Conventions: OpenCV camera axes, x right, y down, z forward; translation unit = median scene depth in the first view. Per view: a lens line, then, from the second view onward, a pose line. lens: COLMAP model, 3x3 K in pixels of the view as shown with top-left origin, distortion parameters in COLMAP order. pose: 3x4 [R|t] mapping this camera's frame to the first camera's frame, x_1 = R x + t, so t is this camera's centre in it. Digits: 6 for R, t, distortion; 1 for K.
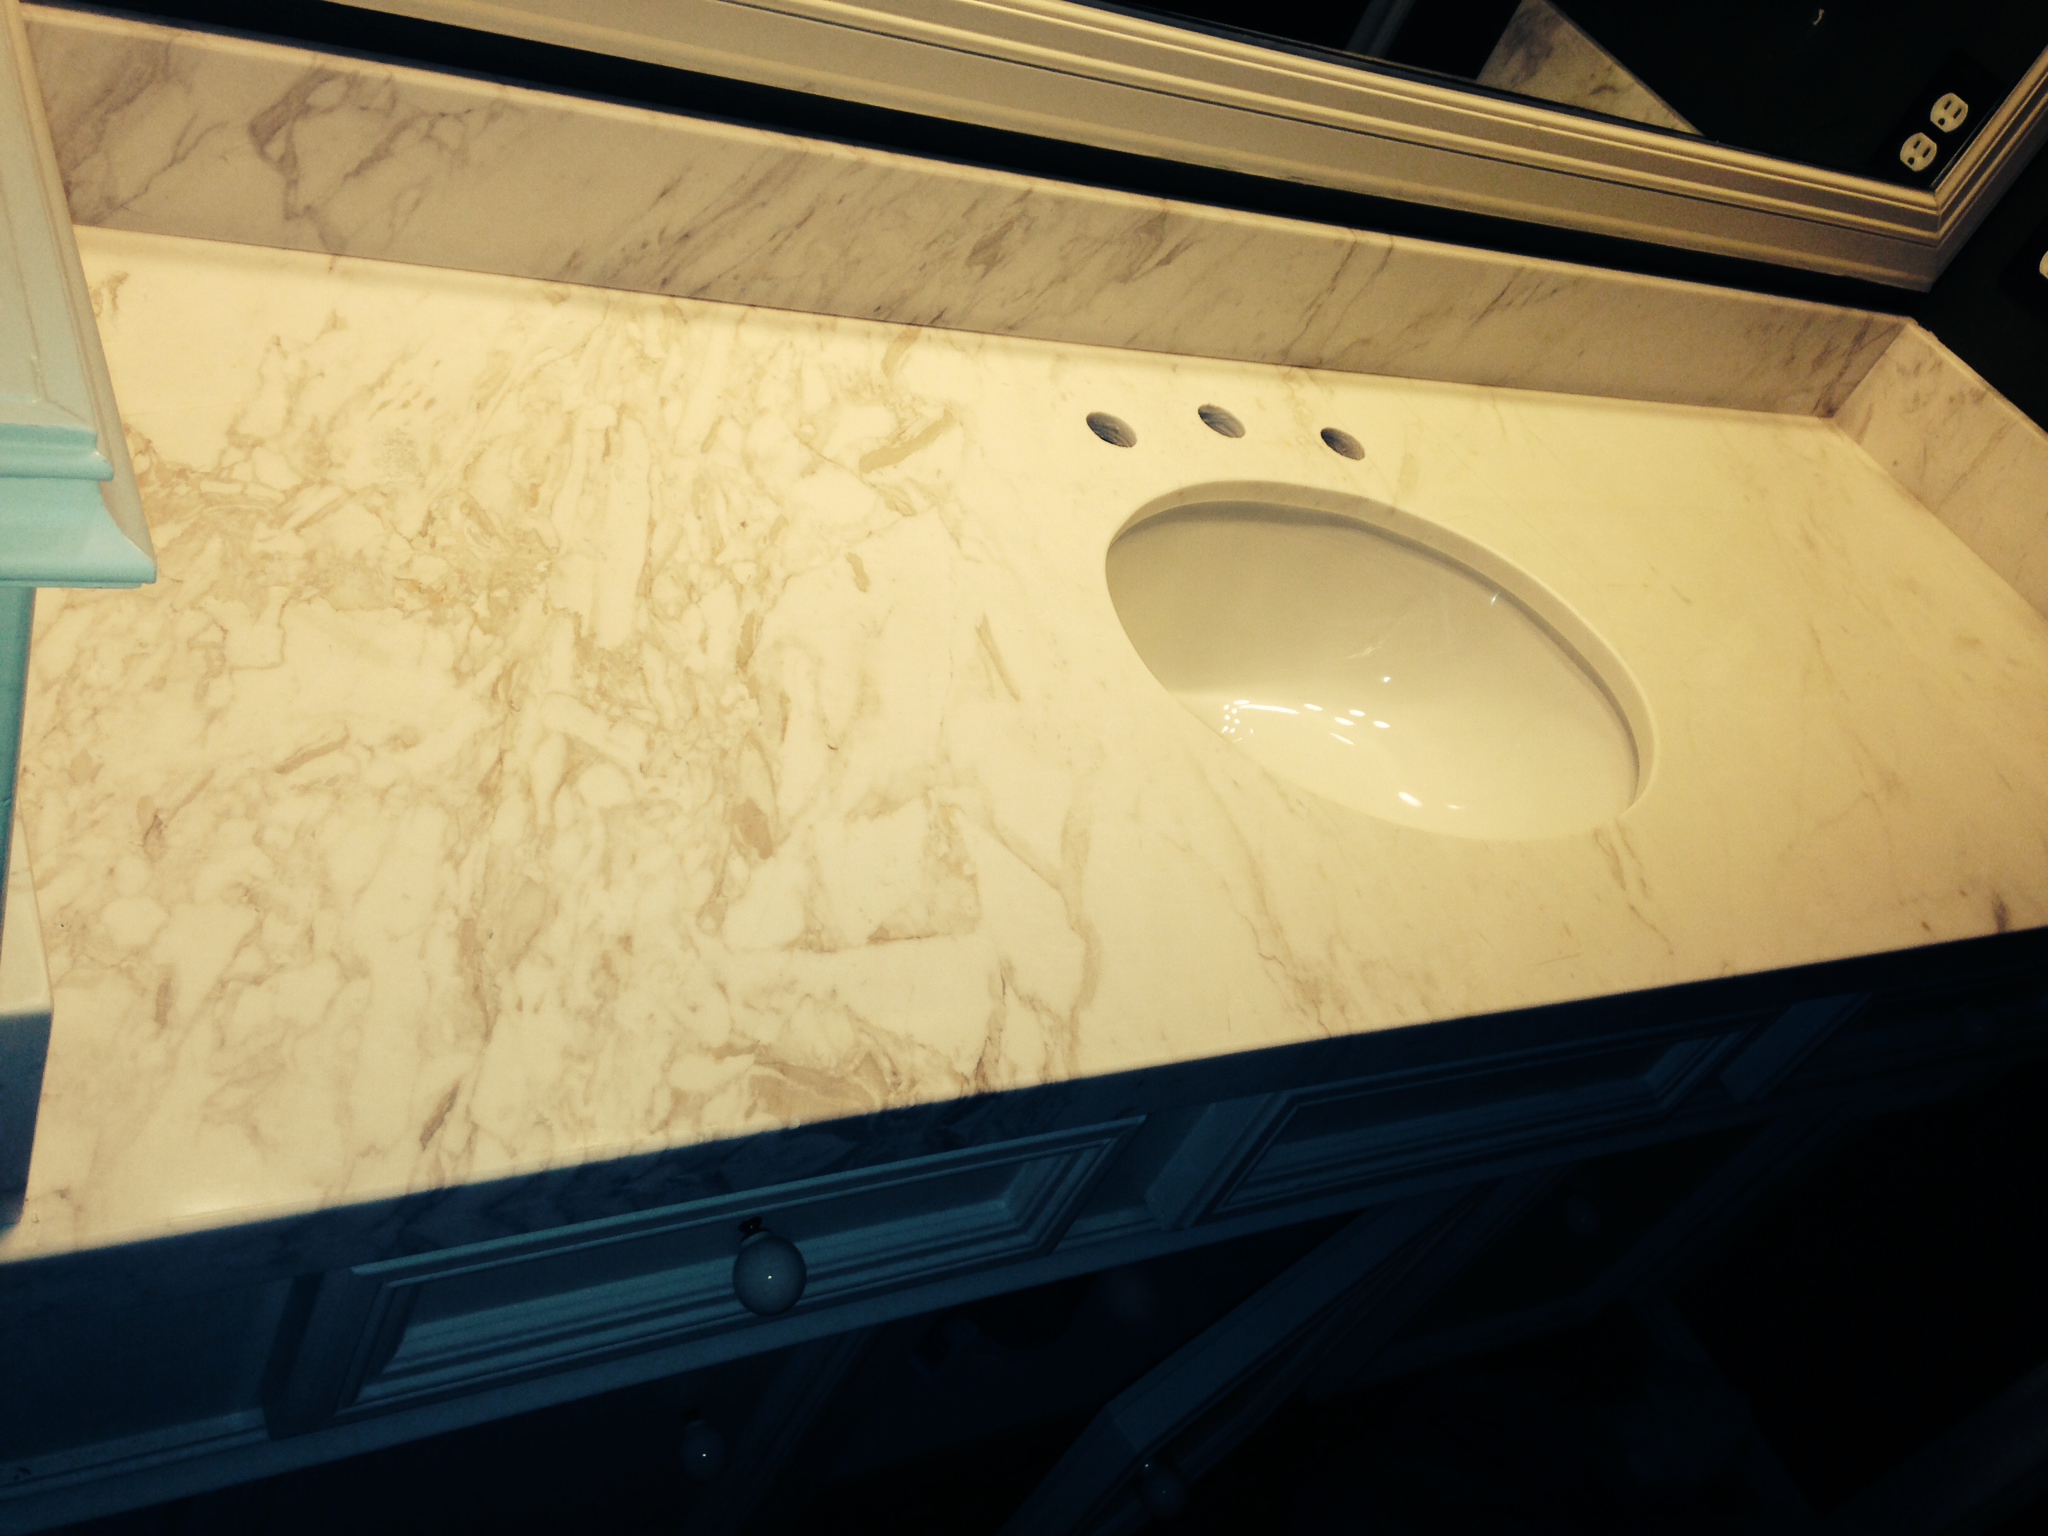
lens RADIAL K [[1848.2, 0, 1024.0], [0, 1848.2, 768.0], [0, 0, 1]] dist [0.207790, -0.290701]
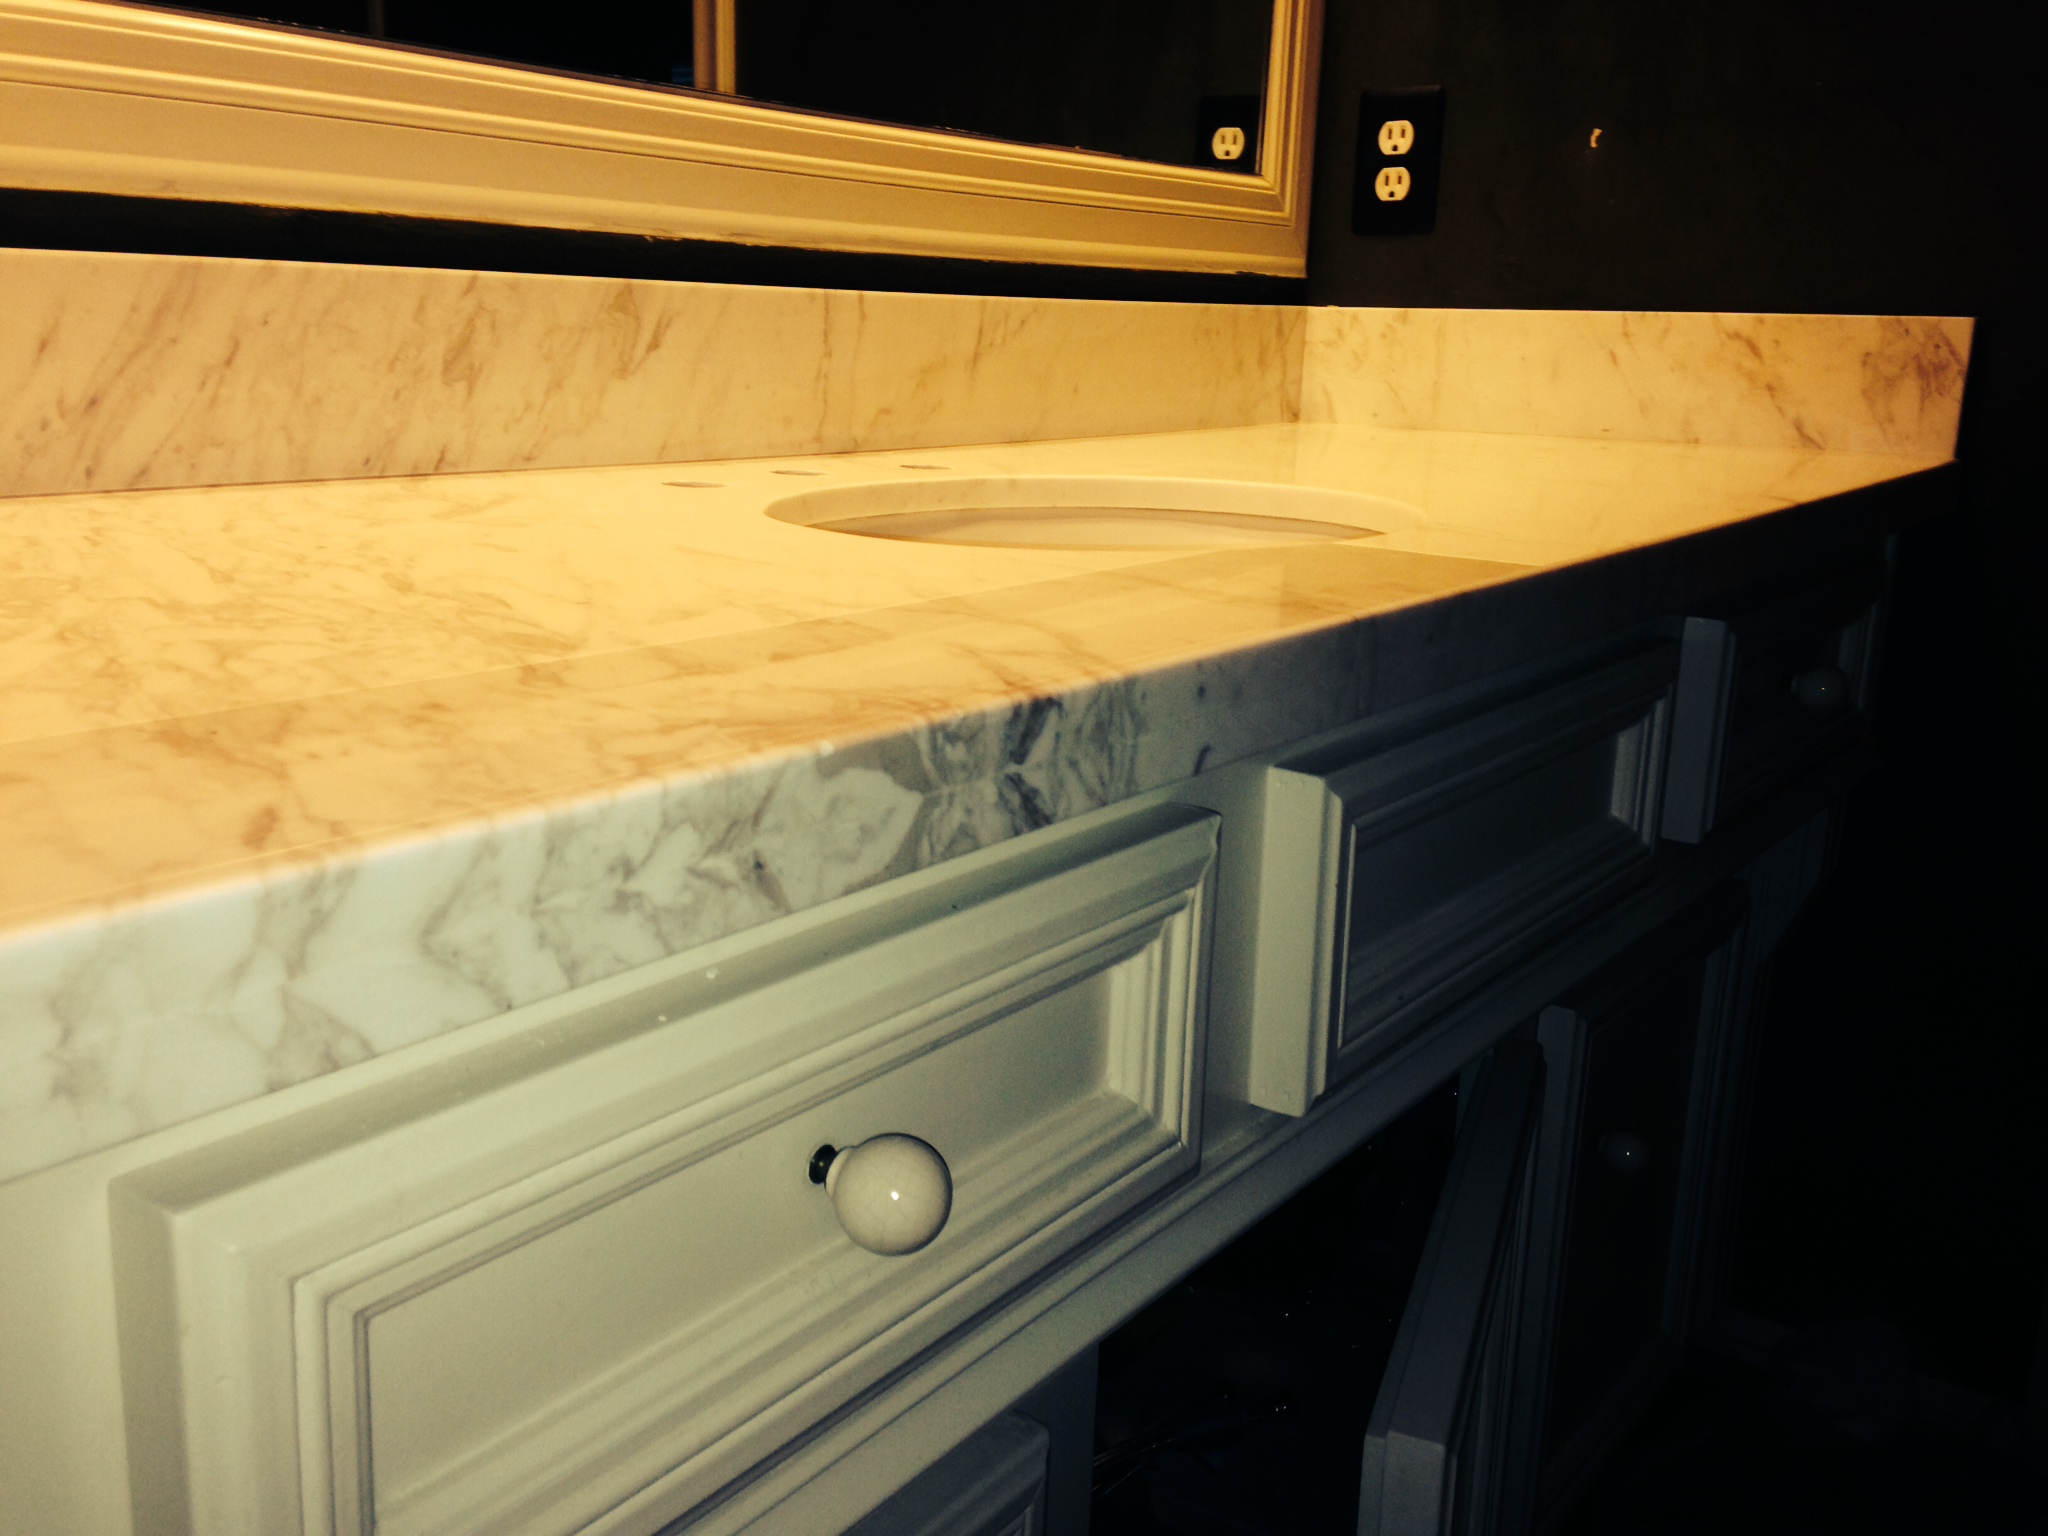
lens RADIAL K [[1848.2, 0, 1024.0], [0, 1848.2, 768.0], [0, 0, 1]] dist [0.207790, -0.290701]
pose [[0.836305, -0.443915, 0.321766, -0.165247], [0.531109, 0.801608, -0.274495, 0.246846], [-0.136078, 0.400454, 0.906156, 0.260861]]
